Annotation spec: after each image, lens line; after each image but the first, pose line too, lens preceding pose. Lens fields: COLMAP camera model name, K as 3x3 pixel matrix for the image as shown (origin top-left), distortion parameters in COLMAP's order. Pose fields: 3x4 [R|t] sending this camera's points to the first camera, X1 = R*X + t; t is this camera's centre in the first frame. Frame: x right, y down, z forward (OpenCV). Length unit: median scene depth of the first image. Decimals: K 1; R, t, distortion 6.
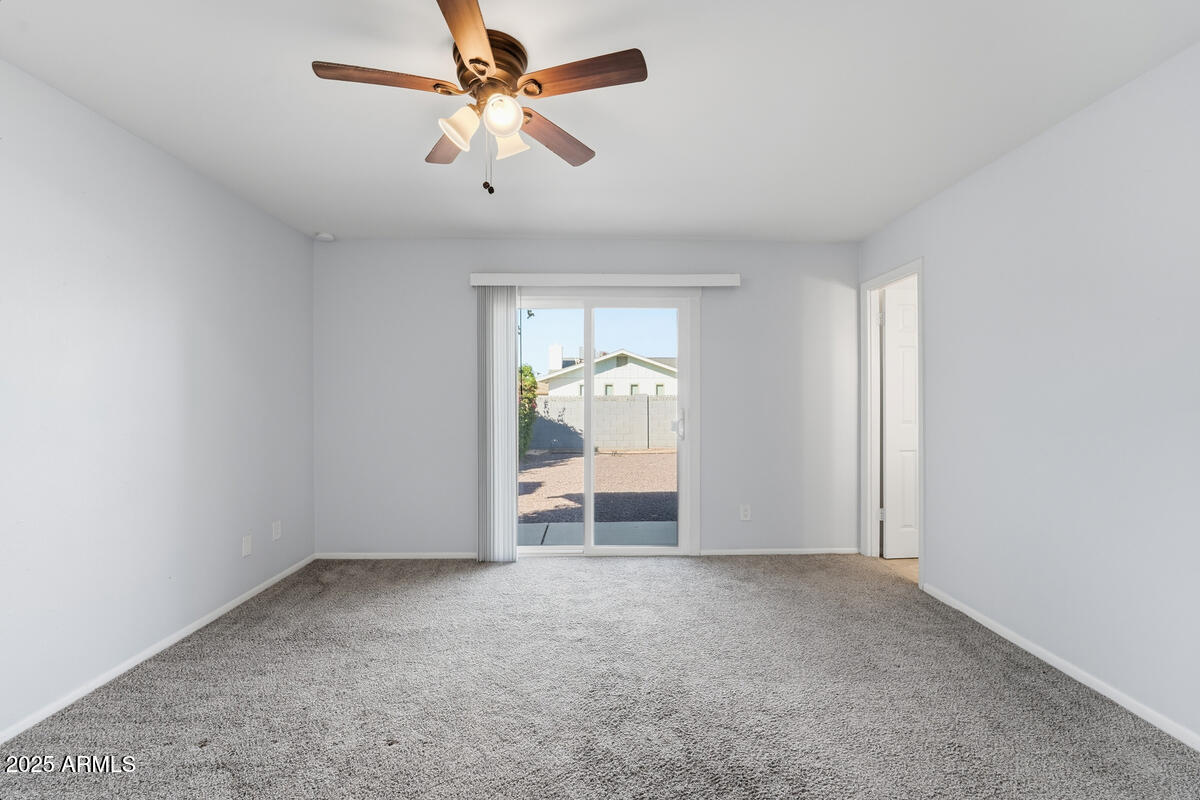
lens RADIAL K [[491.2, 0, 602.2], [0, 491.2, 397.2], [0, 0, 1]] dist [-0.019317, -0.000603]
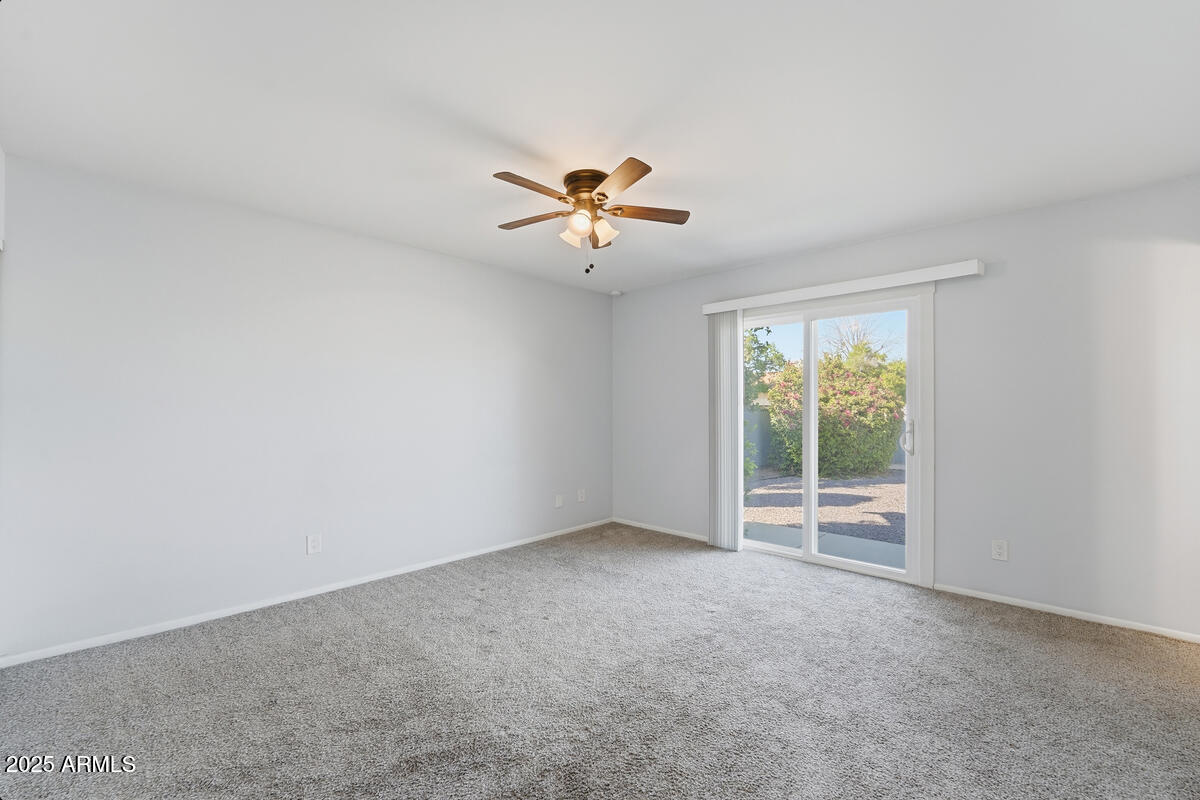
lens RADIAL K [[466.1, 0, 600.0], [0, 466.1, 400.0], [0, 0, 1]] dist [-0.019816, -0.000006]
pose [[0.722597, -0.009264, -0.691208, 0.372466], [-0.000398, 0.999904, -0.013816, -0.001654], [0.691270, 0.010258, 0.722524, -0.005843]]
